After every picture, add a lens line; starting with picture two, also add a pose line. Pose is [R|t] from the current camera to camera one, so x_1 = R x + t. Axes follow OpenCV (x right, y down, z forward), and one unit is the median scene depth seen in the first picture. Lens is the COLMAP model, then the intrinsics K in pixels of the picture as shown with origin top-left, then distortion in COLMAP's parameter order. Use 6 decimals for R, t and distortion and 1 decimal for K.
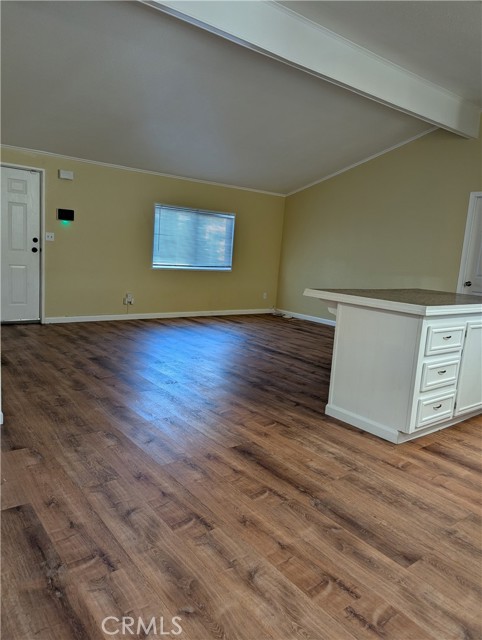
lens RADIAL K [[451.8, 0, 240.3], [0, 451.8, 322.3], [0, 0, 1]] dist [0.039196, -0.010015]
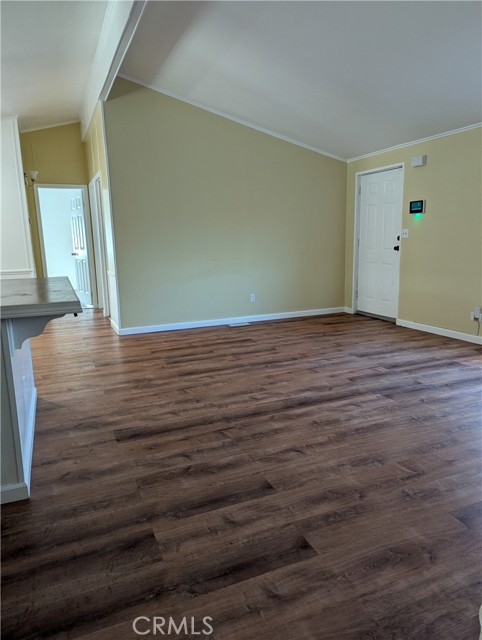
lens RADIAL K [[451.8, 0, 244.1], [0, 451.8, 316.6], [0, 0, 1]] dist [0.039196, -0.010015]
pose [[-0.264759, 0.109053, -0.958129, 1.070591], [-0.147697, 0.977276, 0.152046, -0.208787], [0.952937, 0.181768, -0.242635, 1.728158]]
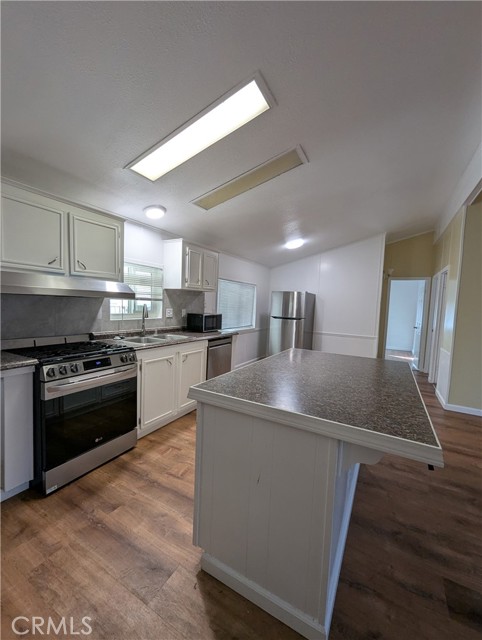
lens RADIAL K [[265.9, 0, 239.0], [0, 265.9, 322.2], [0, 0, 1]] dist [-0.000686, -0.000193]
pose [[-0.919448, -0.079293, -0.385135, 0.802548], [-0.163126, 0.968114, 0.190119, -0.231619], [0.357779, 0.237630, -0.903065, 1.480608]]
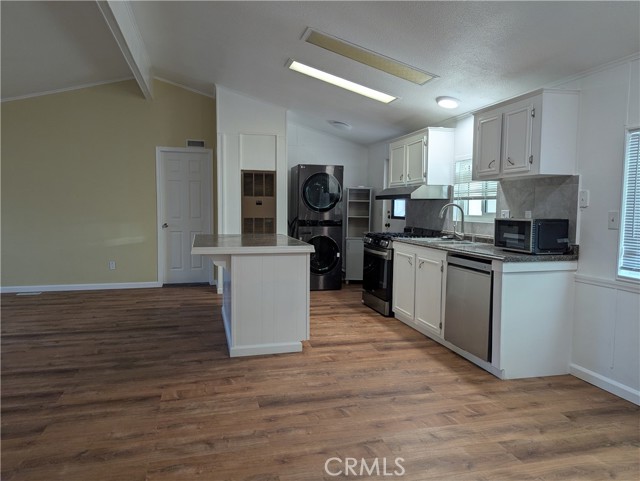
lens RADIAL K [[449.9, 0, 318.6], [0, 449.9, 238.7], [0, 0, 1]] dist [0.044454, -0.003161]
pose [[0.397692, -0.133569, 0.907744, -0.707597], [0.164789, 0.983658, 0.072543, -0.128353], [-0.902599, 0.120736, 0.413204, 0.334955]]
